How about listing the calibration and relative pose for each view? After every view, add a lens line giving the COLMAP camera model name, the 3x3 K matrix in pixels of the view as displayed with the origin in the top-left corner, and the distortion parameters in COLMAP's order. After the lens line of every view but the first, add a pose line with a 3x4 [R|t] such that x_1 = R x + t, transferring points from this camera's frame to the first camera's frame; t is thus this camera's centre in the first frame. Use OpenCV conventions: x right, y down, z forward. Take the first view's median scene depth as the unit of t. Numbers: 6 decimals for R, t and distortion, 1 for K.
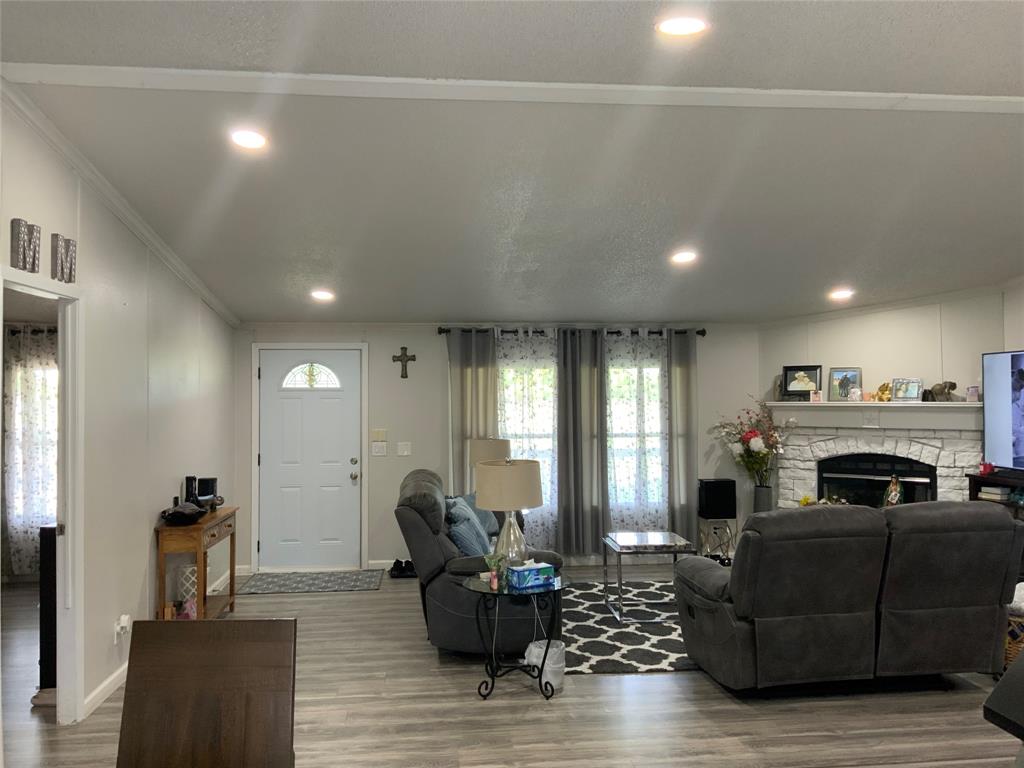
lens RADIAL K [[852.4, 0, 512.0], [0, 852.4, 384.0], [0, 0, 1]] dist [0.145270, -0.270844]
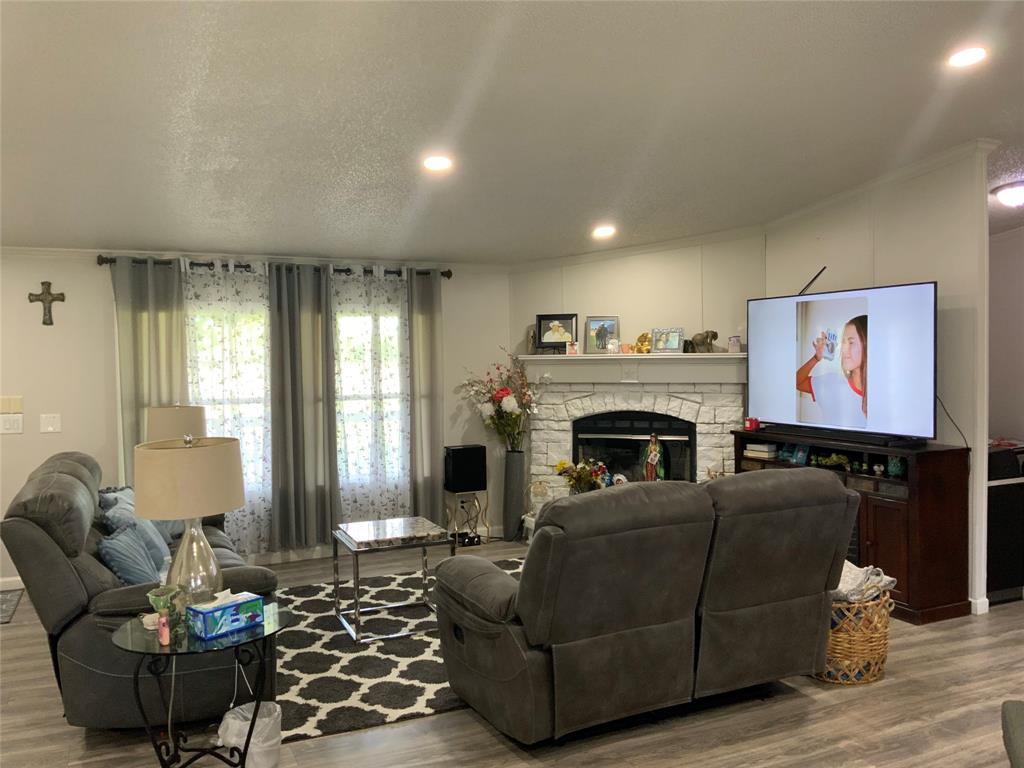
lens RADIAL K [[852.4, 0, 512.0], [0, 852.4, 384.0], [0, 0, 1]] dist [0.145270, -0.270844]
pose [[0.948099, -0.016134, 0.317566, 0.013720], [0.001887, 0.998980, 0.045118, 0.011811], [-0.317970, -0.042177, 0.947162, 0.198887]]
